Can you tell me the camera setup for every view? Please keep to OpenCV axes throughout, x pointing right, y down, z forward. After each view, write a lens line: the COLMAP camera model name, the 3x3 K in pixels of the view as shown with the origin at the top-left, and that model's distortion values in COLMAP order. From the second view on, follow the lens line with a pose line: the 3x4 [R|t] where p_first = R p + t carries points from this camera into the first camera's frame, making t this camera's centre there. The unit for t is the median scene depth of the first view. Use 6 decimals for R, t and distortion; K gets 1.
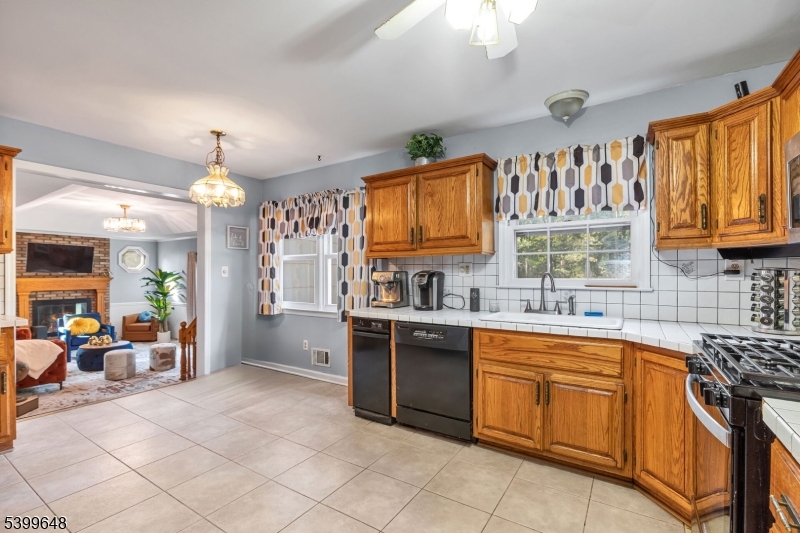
lens RADIAL K [[362.5, 0, 398.4], [0, 362.5, 273.4], [0, 0, 1]] dist [0.005147, -0.000711]
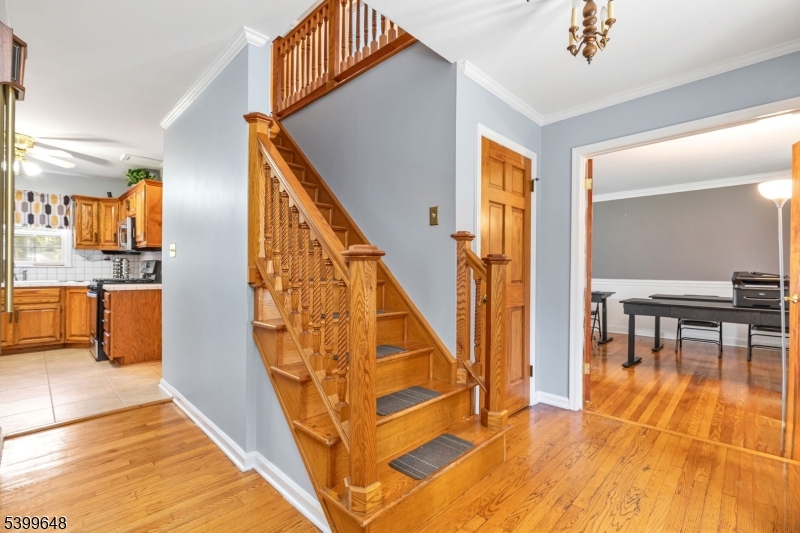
lens RADIAL K [[362.5, 0, 399.6], [0, 362.5, 268.7], [0, 0, 1]] dist [0.005147, -0.000711]
pose [[0.201041, 0.005271, 0.979569, -1.103215], [-0.008549, 0.999957, -0.003626, 0.049605], [-0.979546, -0.007646, 0.201077, -1.437261]]
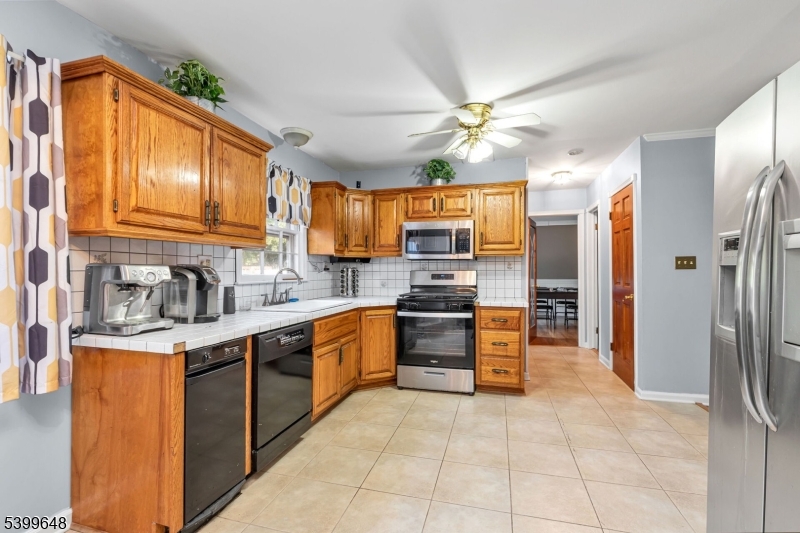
lens RADIAL K [[362.5, 0, 398.1], [0, 362.5, 269.5], [0, 0, 1]] dist [0.005147, -0.000711]
pose [[-0.304029, 0.005286, 0.952648, -0.945694], [0.003319, 0.999984, -0.004490, 0.008136], [-0.952657, 0.001796, -0.304042, 1.155254]]
